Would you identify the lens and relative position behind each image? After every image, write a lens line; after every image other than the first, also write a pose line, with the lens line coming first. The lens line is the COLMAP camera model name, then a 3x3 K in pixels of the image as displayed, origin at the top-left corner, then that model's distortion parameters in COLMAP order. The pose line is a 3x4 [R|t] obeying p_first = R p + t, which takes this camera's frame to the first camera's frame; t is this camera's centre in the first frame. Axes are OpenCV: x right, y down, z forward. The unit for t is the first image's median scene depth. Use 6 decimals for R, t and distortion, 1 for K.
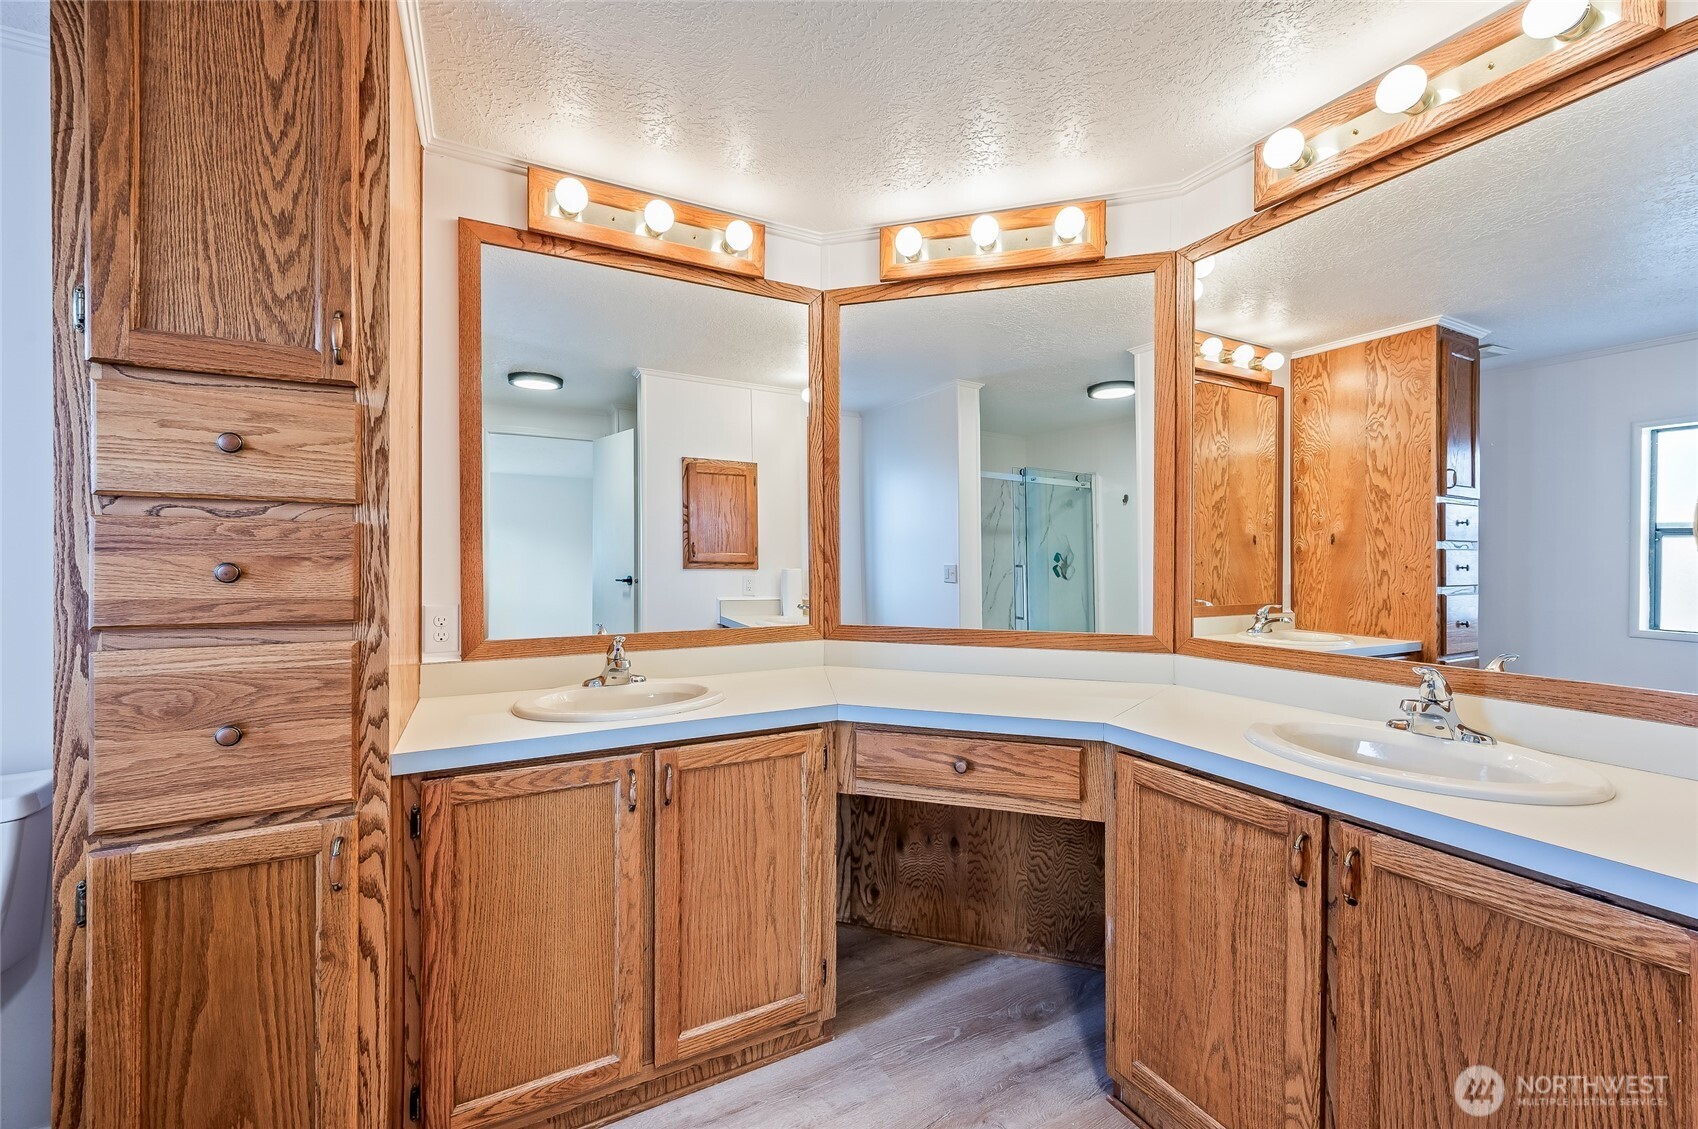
lens RADIAL K [[675.4, 0, 847.5], [0, 675.4, 561.5], [0, 0, 1]] dist [-0.000179, -0.000059]
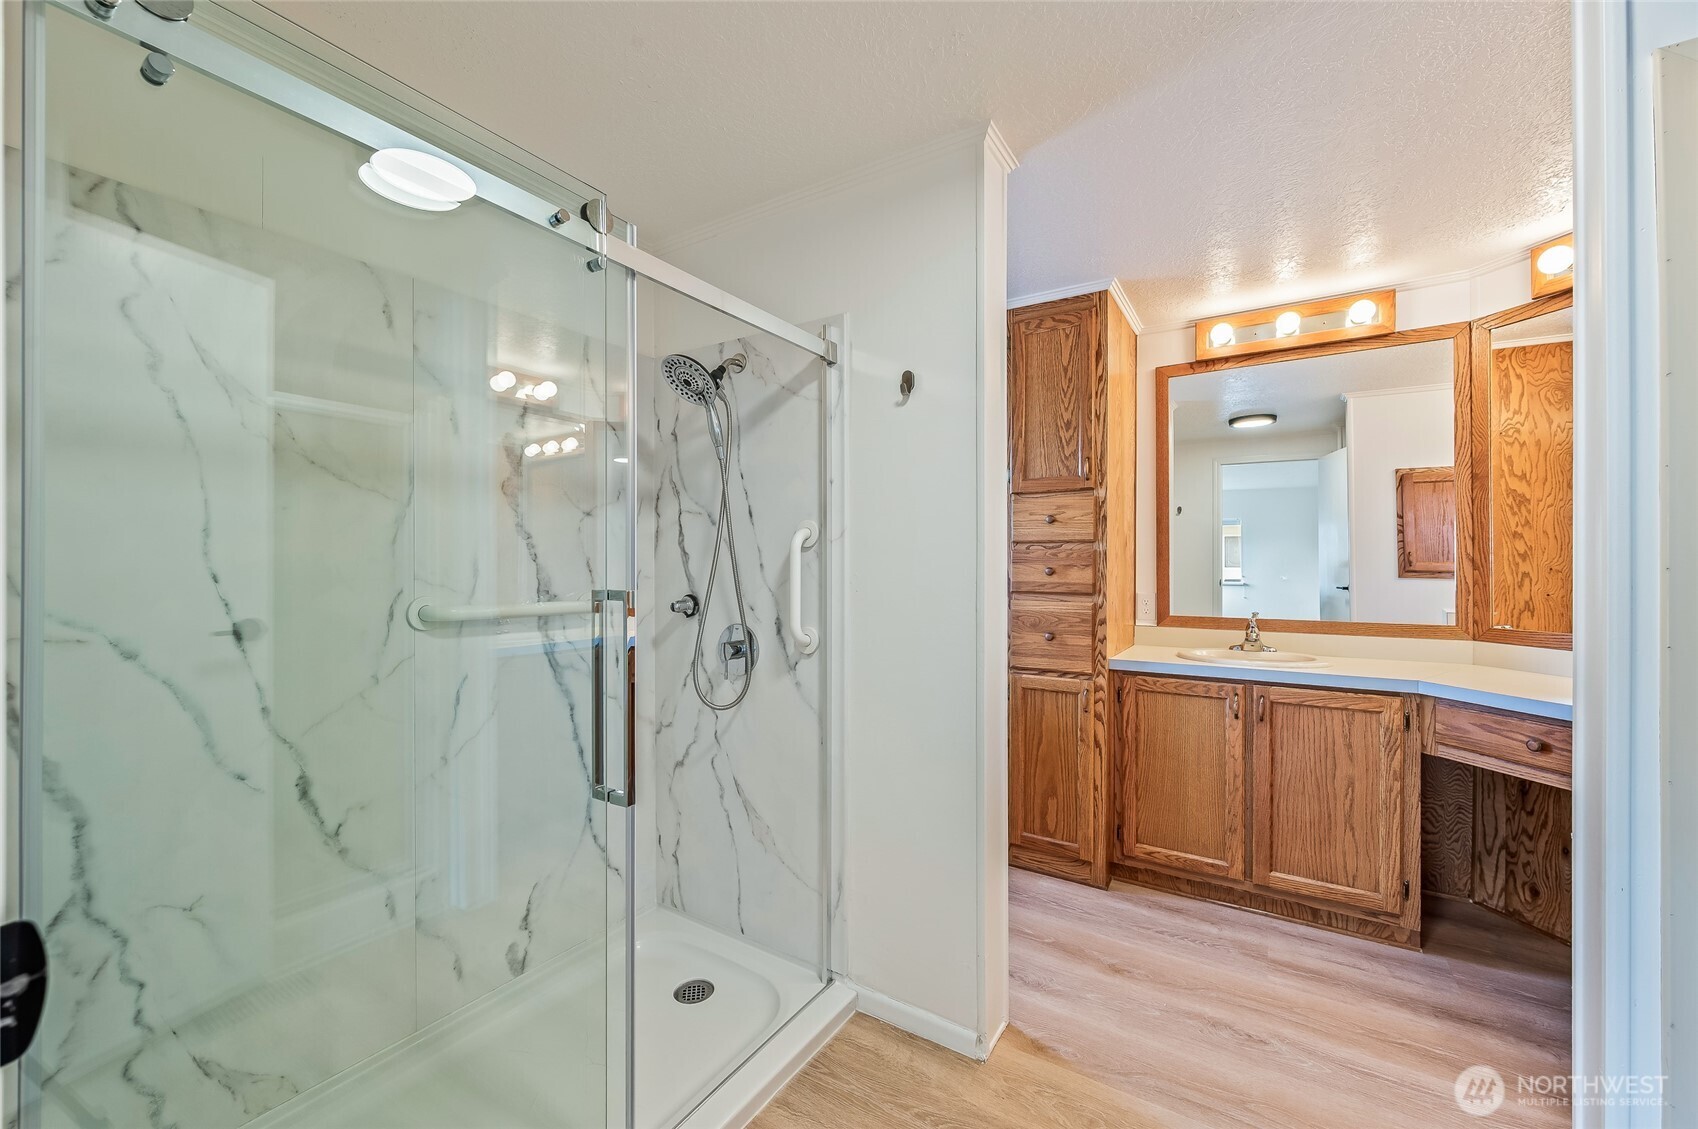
lens RADIAL K [[675.4, 0, 847.4], [0, 675.4, 566.5], [0, 0, 1]] dist [-0.000179, -0.000059]
pose [[0.495760, -0.001679, -0.868458, 0.616106], [-0.005353, 0.999973, -0.004989, 0.010023], [0.868443, 0.007122, 0.495738, -0.620673]]
